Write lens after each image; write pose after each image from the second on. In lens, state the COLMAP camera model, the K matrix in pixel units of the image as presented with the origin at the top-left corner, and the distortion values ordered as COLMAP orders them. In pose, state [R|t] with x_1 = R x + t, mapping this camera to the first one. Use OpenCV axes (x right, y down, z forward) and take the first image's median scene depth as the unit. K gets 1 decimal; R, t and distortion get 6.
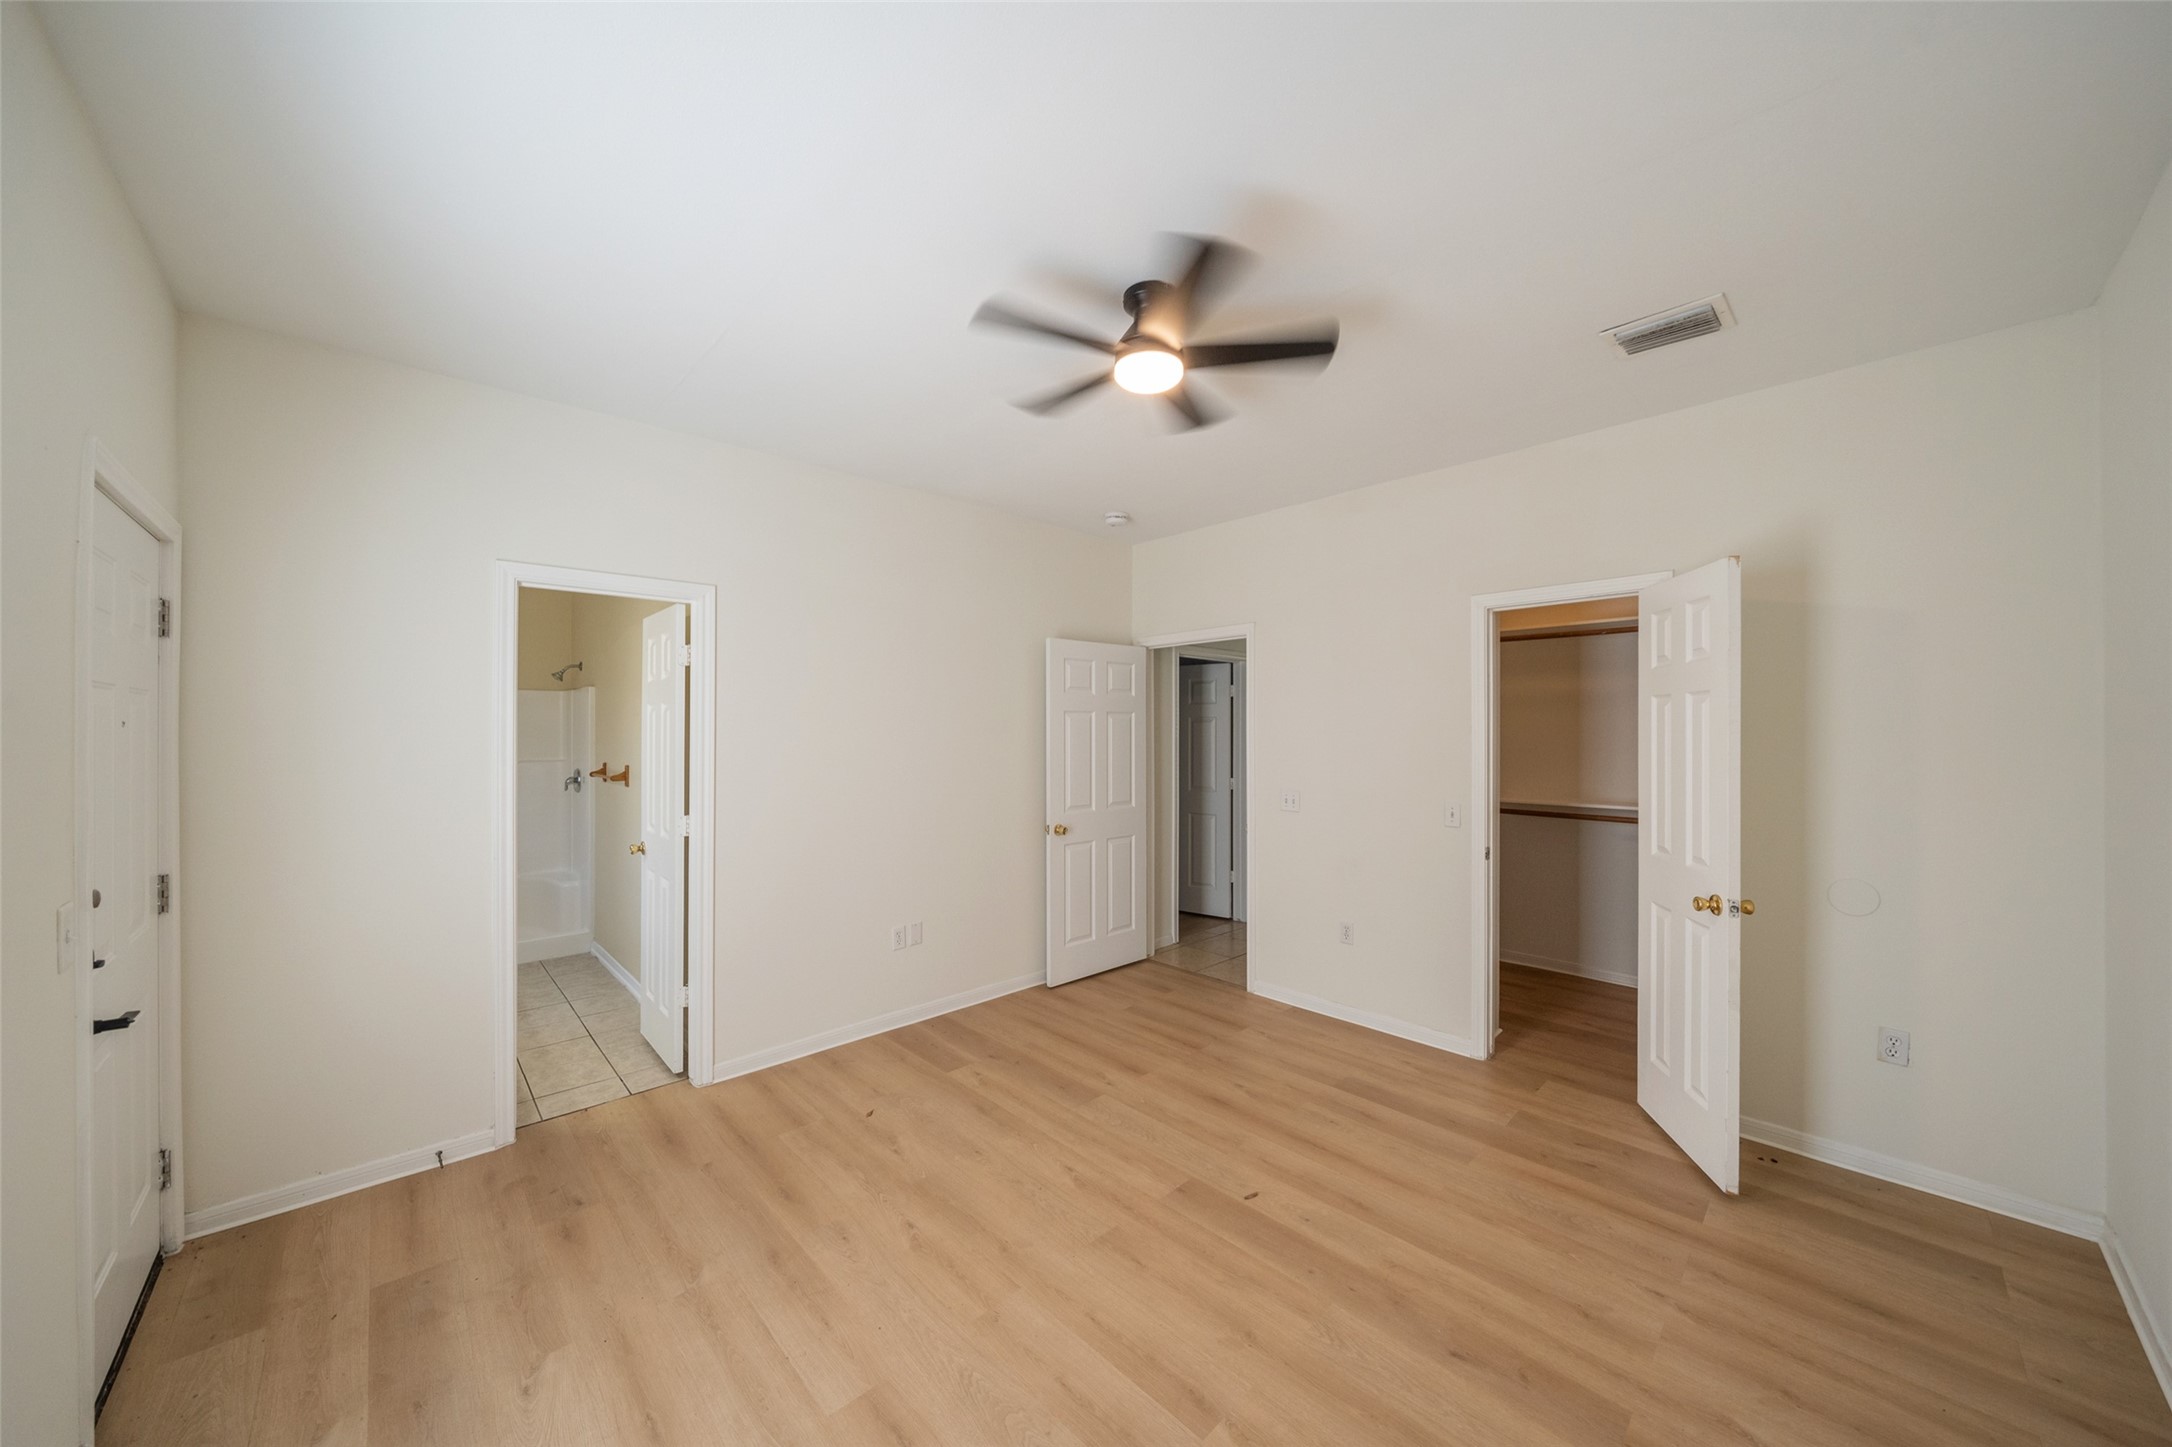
lens RADIAL K [[745.4, 0, 1088.8], [0, 745.4, 727.0], [0, 0, 1]] dist [-0.006582, 0.000175]
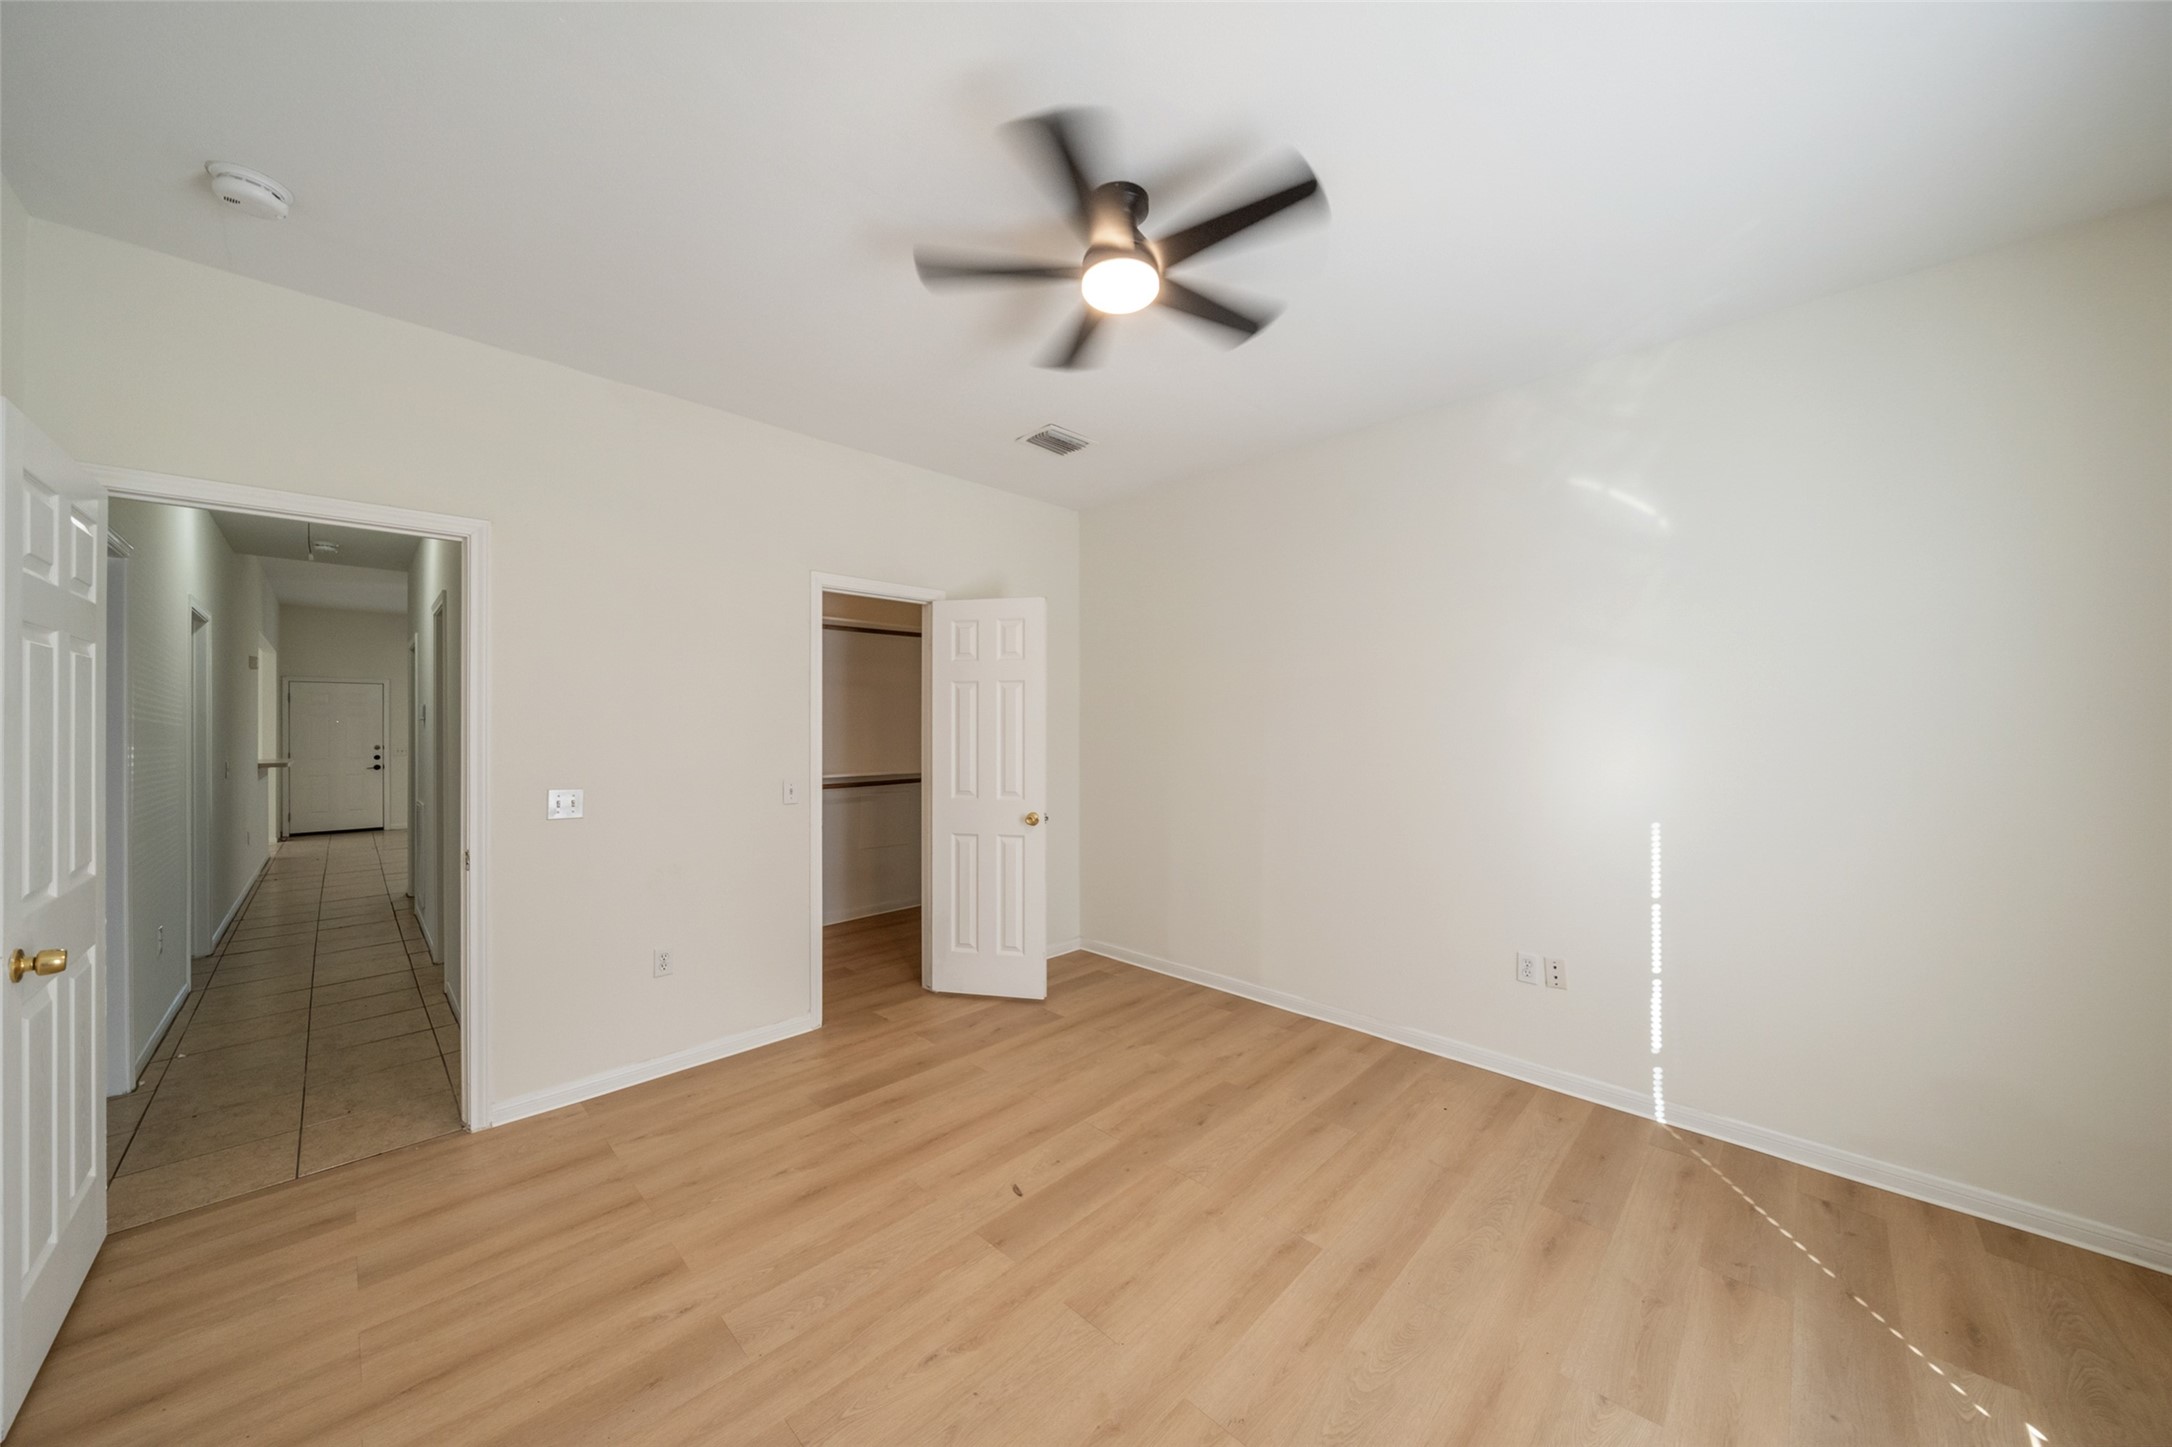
lens RADIAL K [[745.4, 0, 1088.8], [0, 745.4, 727.0], [0, 0, 1]] dist [-0.006582, 0.000175]
pose [[-0.031481, -0.002079, 0.999502, -0.708258], [-0.003546, 0.999992, 0.001969, 0.043431], [-0.999498, -0.003482, -0.031488, 0.926624]]
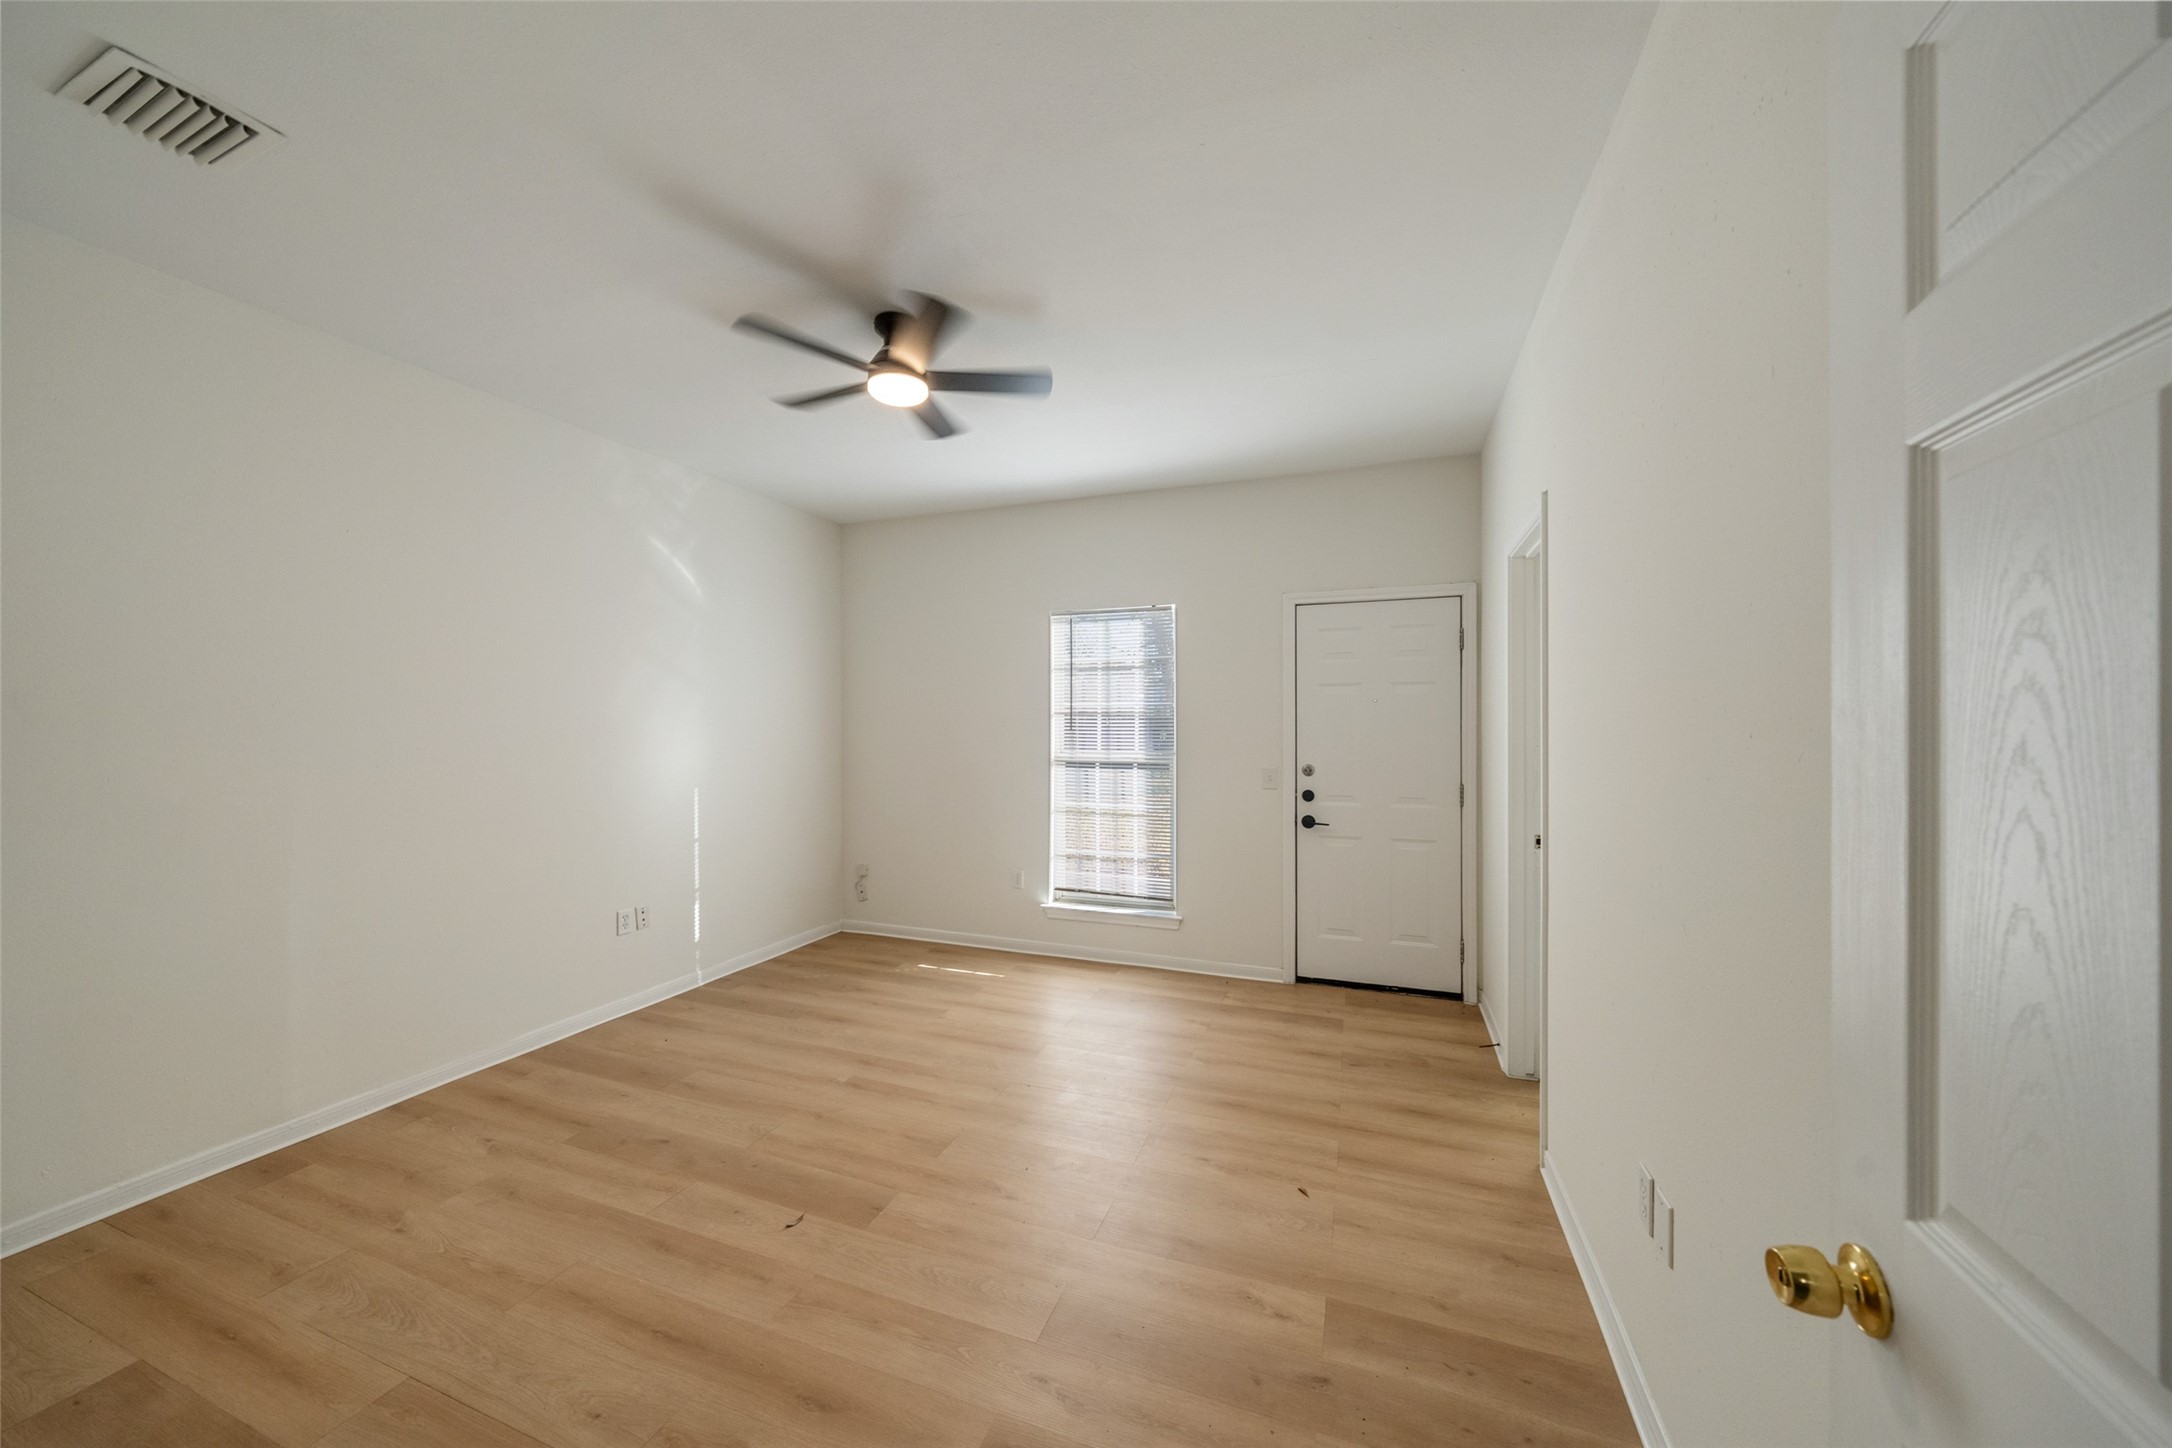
lens RADIAL K [[745.4, 0, 1088.8], [0, 745.4, 727.5], [0, 0, 1]] dist [-0.006582, 0.000175]
pose [[-0.900248, 0.004405, -0.435356, 0.279229], [0.004570, 0.999989, 0.000667, 0.050779], [0.435354, -0.001389, -0.900258, 1.904537]]
